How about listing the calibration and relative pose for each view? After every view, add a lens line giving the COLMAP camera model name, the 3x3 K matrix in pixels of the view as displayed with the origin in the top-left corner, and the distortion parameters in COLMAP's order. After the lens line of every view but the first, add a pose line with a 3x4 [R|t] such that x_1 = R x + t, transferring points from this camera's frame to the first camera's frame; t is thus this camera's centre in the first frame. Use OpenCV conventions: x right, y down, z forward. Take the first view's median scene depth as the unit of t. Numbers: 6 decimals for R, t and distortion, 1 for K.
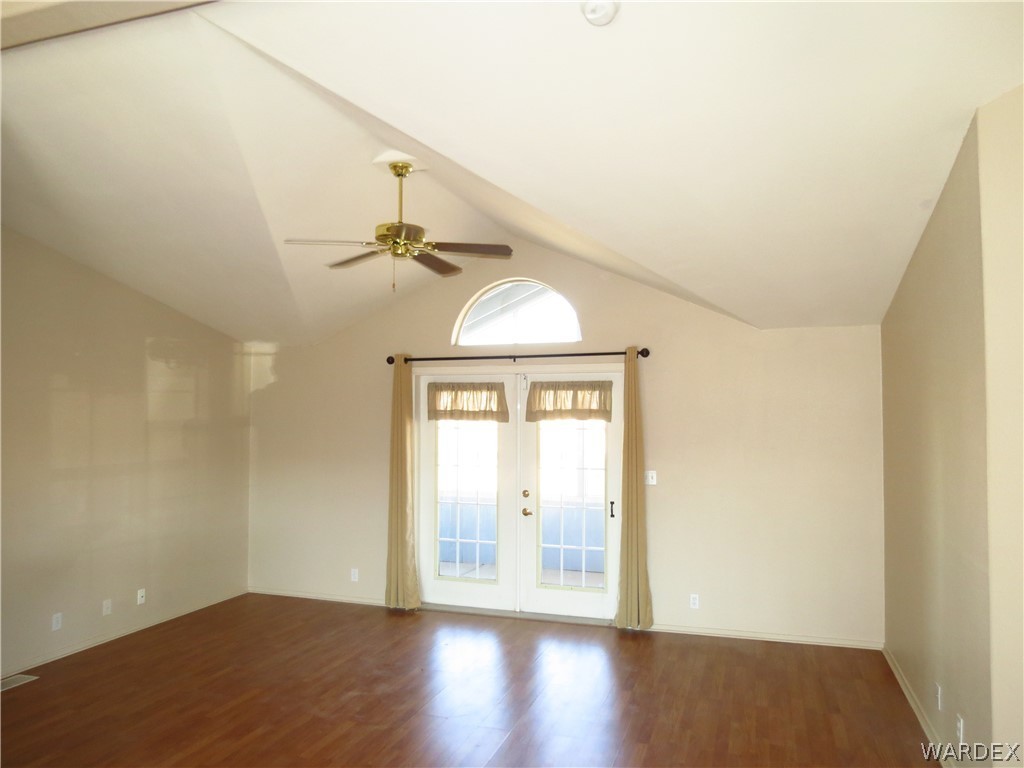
lens RADIAL K [[725.7, 0, 514.2], [0, 725.7, 382.0], [0, 0, 1]] dist [-0.045134, 0.031407]
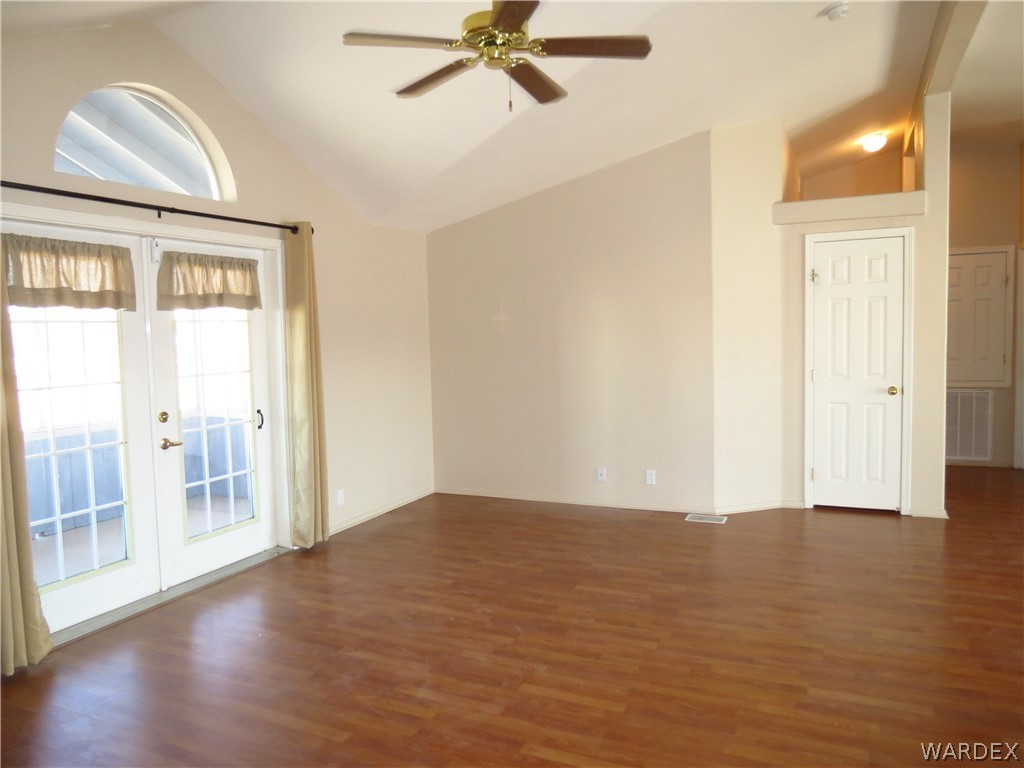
lens RADIAL K [[725.7, 0, 514.2], [0, 725.7, 382.0], [0, 0, 1]] dist [-0.045134, 0.031407]
pose [[0.111908, -0.077778, 0.990670, -0.624247], [-0.021828, 0.996499, 0.080702, 0.061003], [-0.993479, -0.030655, 0.109819, 0.613596]]
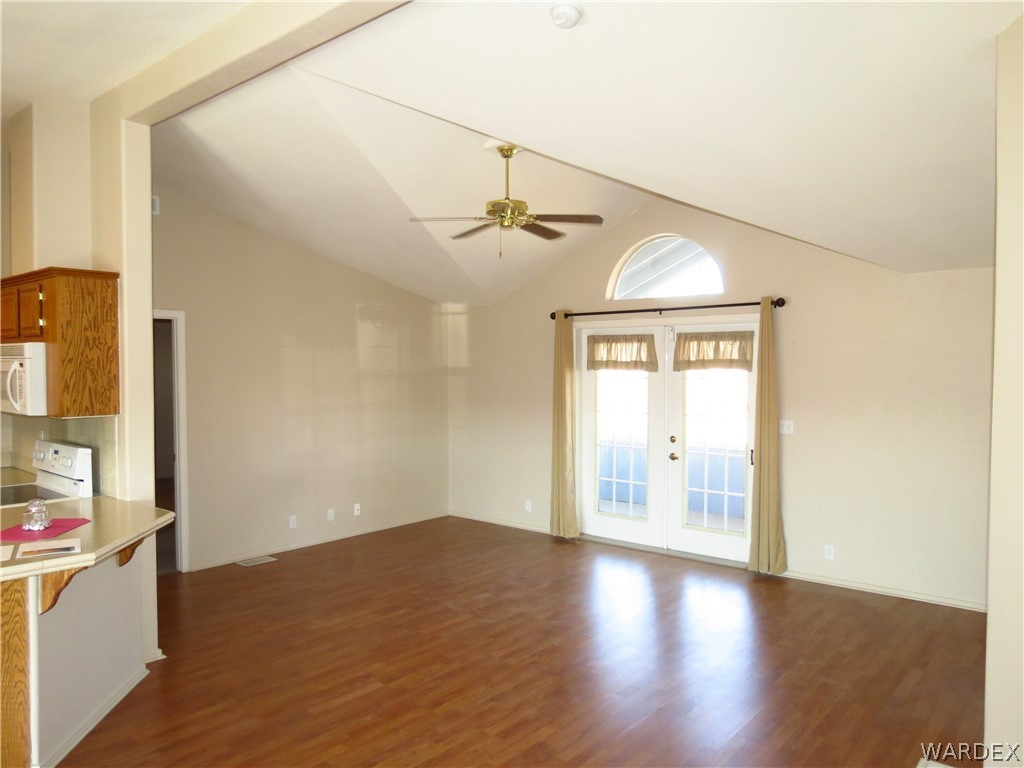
lens RADIAL K [[725.7, 0, 514.2], [0, 725.7, 382.0], [0, 0, 1]] dist [-0.045134, 0.031407]
pose [[0.928890, 0.006537, -0.370297, 0.195472], [0.018266, 0.997819, 0.063434, -0.000561], [0.369904, -0.065687, 0.926745, -0.059921]]
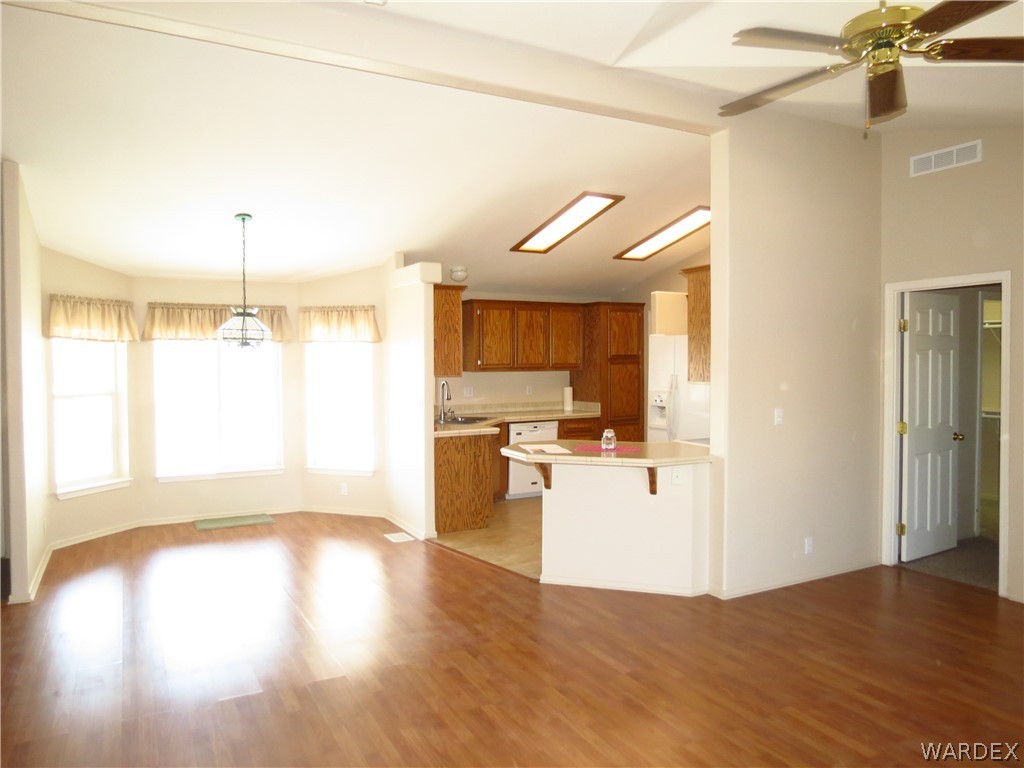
lens RADIAL K [[713.6, 0, 522.2], [0, 713.6, 381.1], [0, 0, 1]] dist [-0.047344, 0.034985]
pose [[-0.679213, 0.019345, -0.733686, 0.345564], [0.035528, 0.999347, -0.006541, 0.058493], [0.733080, -0.030509, -0.679457, 0.808922]]
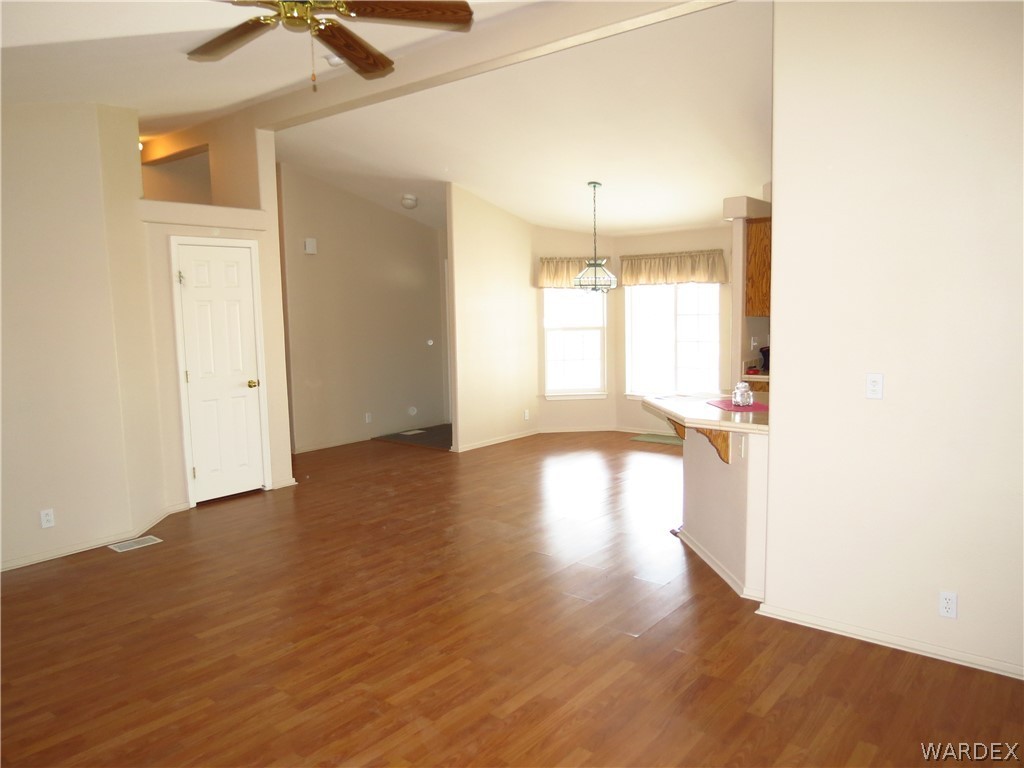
lens RADIAL K [[725.7, 0, 514.2], [0, 725.7, 382.0], [0, 0, 1]] dist [-0.045134, 0.031407]
pose [[-0.936508, -0.021620, 0.349978, -0.386835], [-0.000699, 0.998211, 0.059793, 0.070349], [-0.350644, 0.055752, -0.934848, 1.061225]]
